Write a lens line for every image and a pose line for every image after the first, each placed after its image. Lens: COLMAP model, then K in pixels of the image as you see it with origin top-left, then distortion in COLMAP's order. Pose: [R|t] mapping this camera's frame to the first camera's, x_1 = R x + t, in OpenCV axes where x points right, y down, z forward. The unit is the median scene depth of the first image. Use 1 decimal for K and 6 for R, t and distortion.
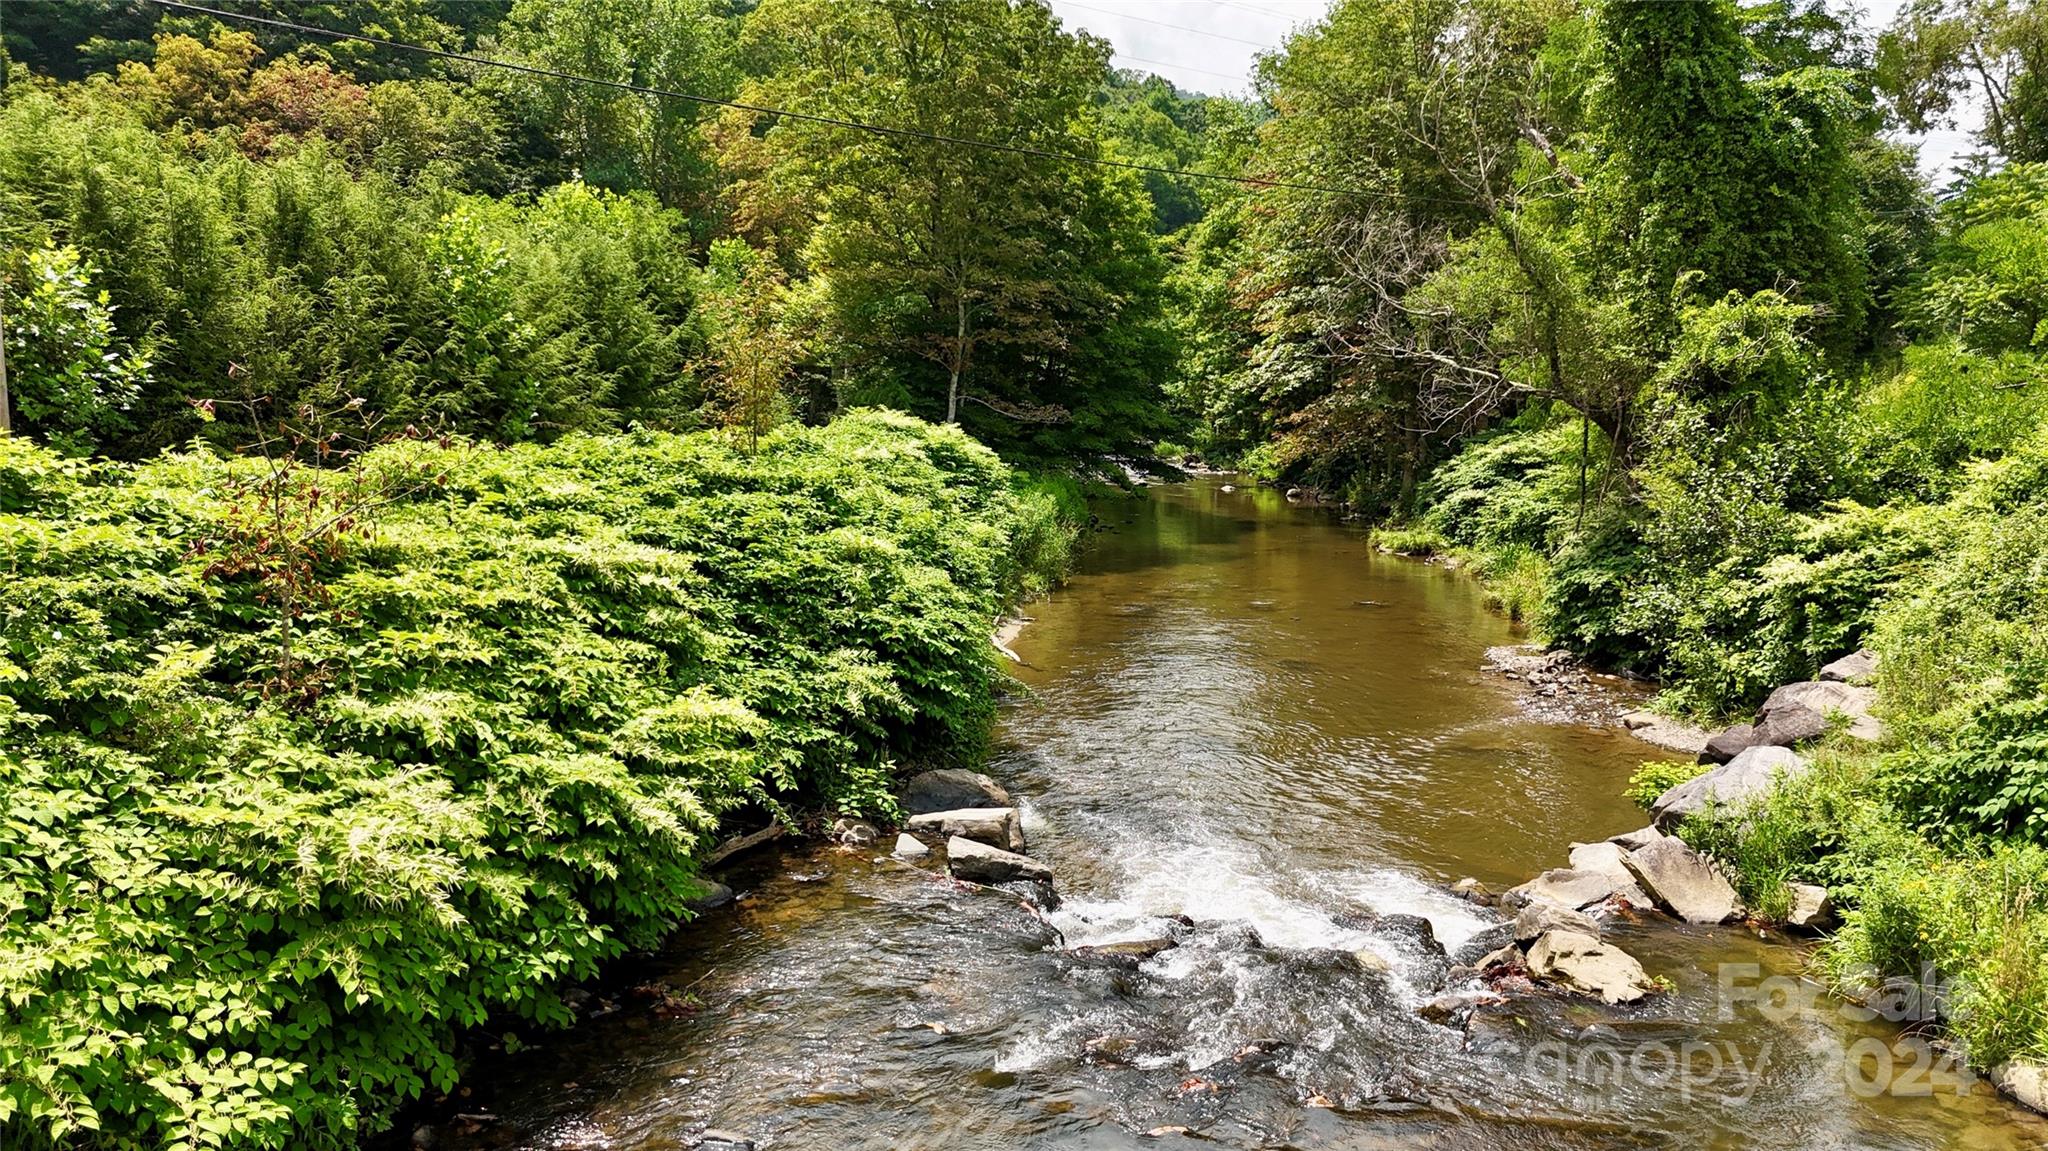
lens RADIAL K [[1540.2, 0, 1022.1], [0, 1540.2, 588.1], [0, 0, 1]] dist [0.039759, -0.018813]
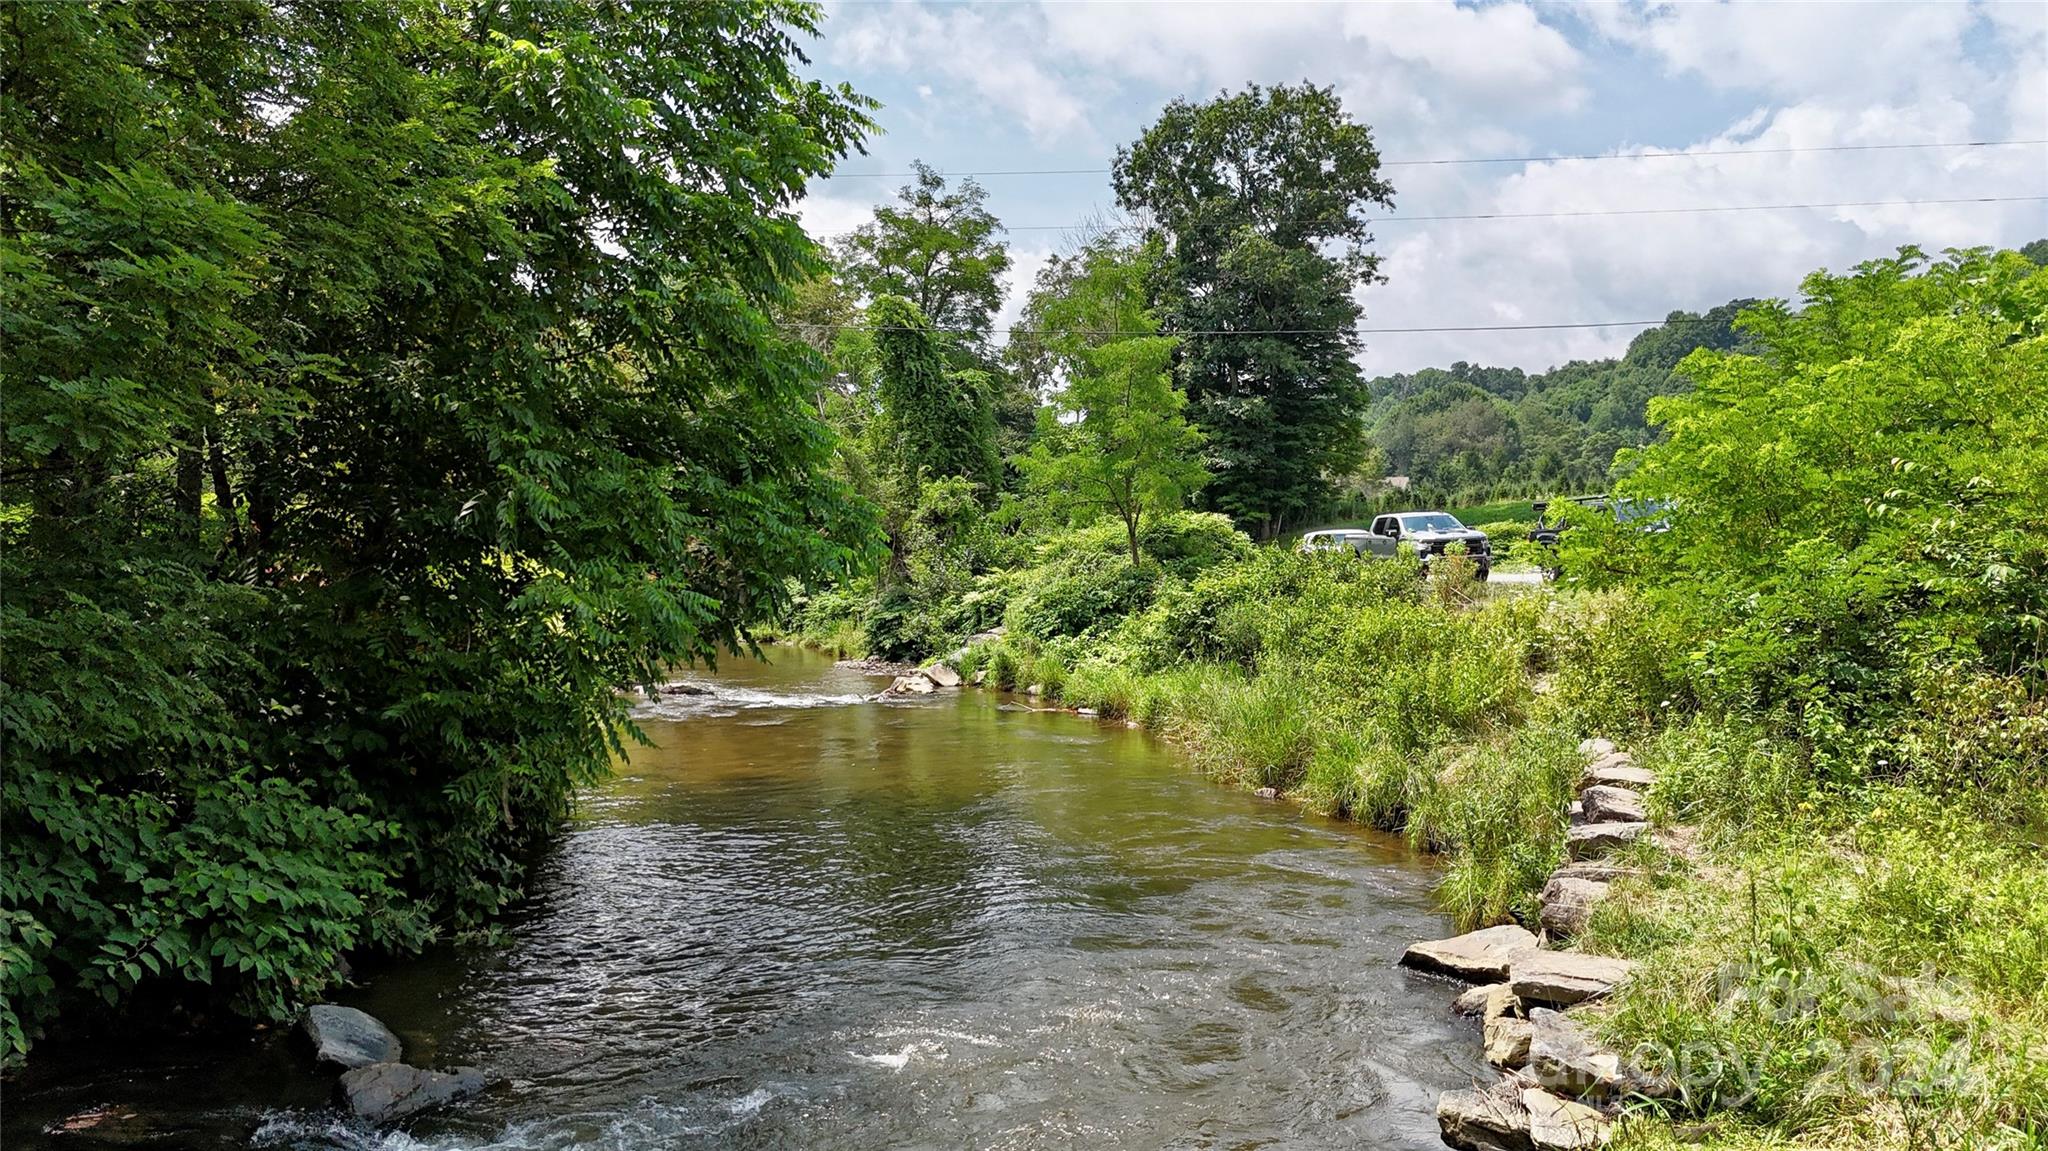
lens RADIAL K [[1540.2, 0, 1026.9], [0, 1540.2, 575.8], [0, 0, 1]] dist [0.039759, -0.018813]
pose [[0.885830, -0.003563, 0.463996, -0.390867], [0.061353, 0.992090, -0.109513, 0.169873], [-0.459935, 0.125478, 0.879042, -0.825936]]
